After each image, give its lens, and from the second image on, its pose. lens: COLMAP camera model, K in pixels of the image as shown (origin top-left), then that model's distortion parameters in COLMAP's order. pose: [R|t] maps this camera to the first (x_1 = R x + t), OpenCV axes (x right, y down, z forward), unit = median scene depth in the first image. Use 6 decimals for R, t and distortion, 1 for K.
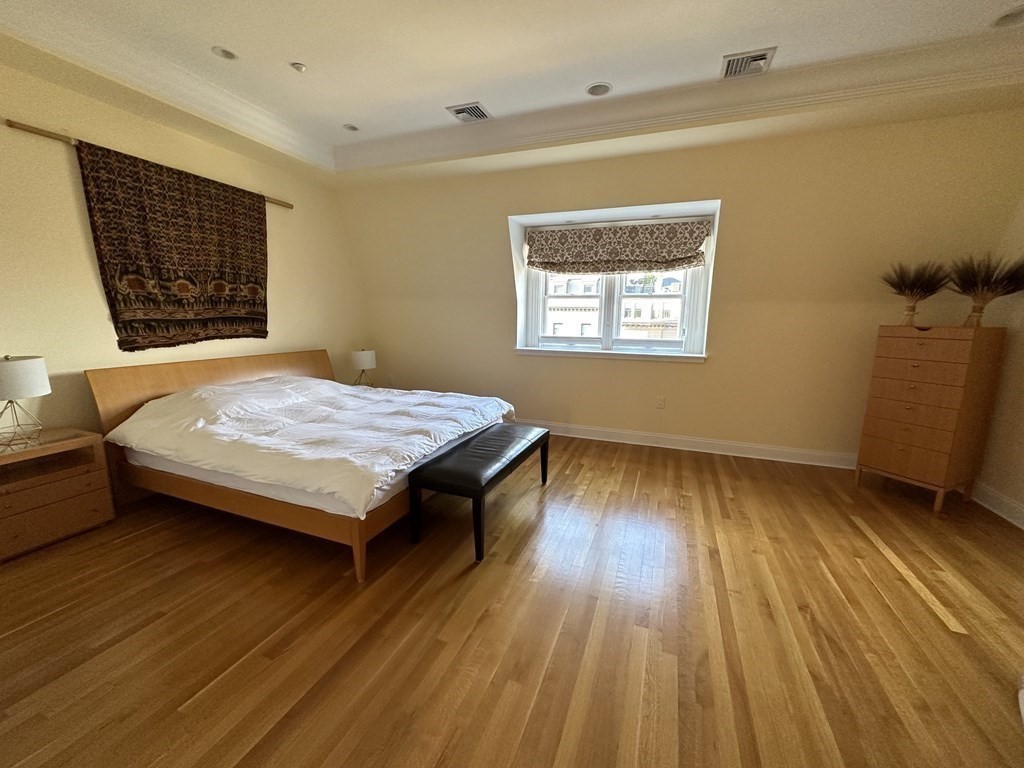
lens RADIAL K [[407.9, 0, 515.0], [0, 407.9, 384.1], [0, 0, 1]] dist [-0.000367, 0.000185]
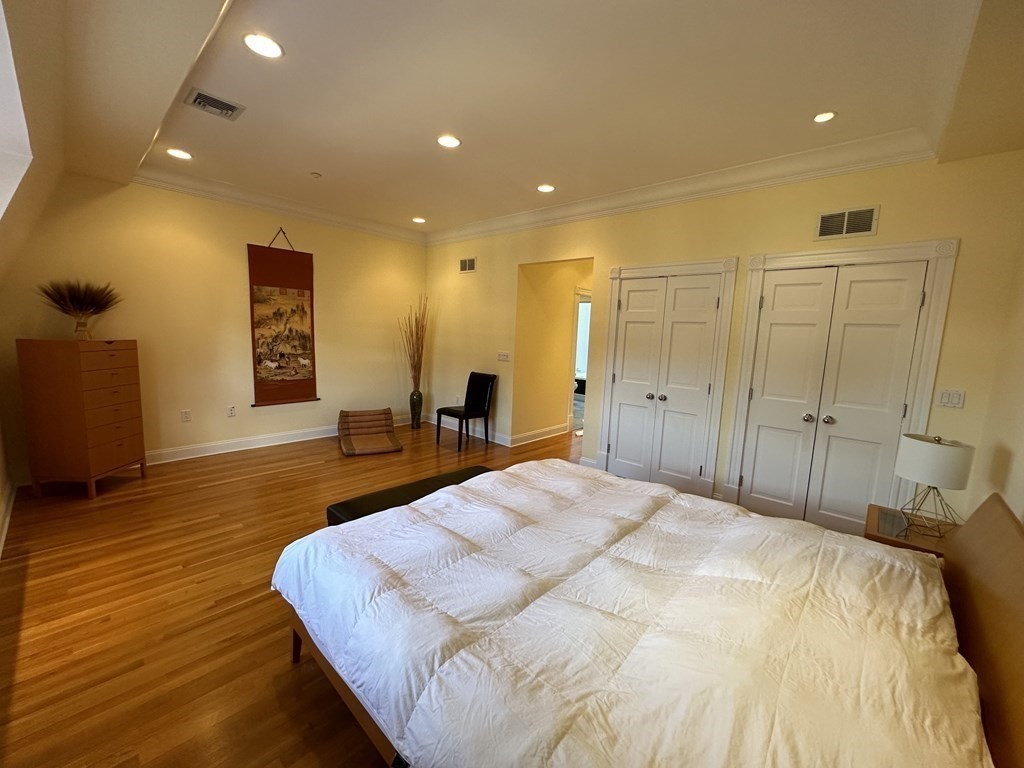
lens RADIAL K [[407.9, 0, 515.0], [0, 407.9, 384.1], [0, 0, 1]] dist [-0.000367, 0.000185]
pose [[-0.931237, -0.097942, 0.351006, -0.649182], [0.005463, 0.959345, 0.282184, -0.424712], [-0.364374, 0.264698, -0.892842, 2.023995]]
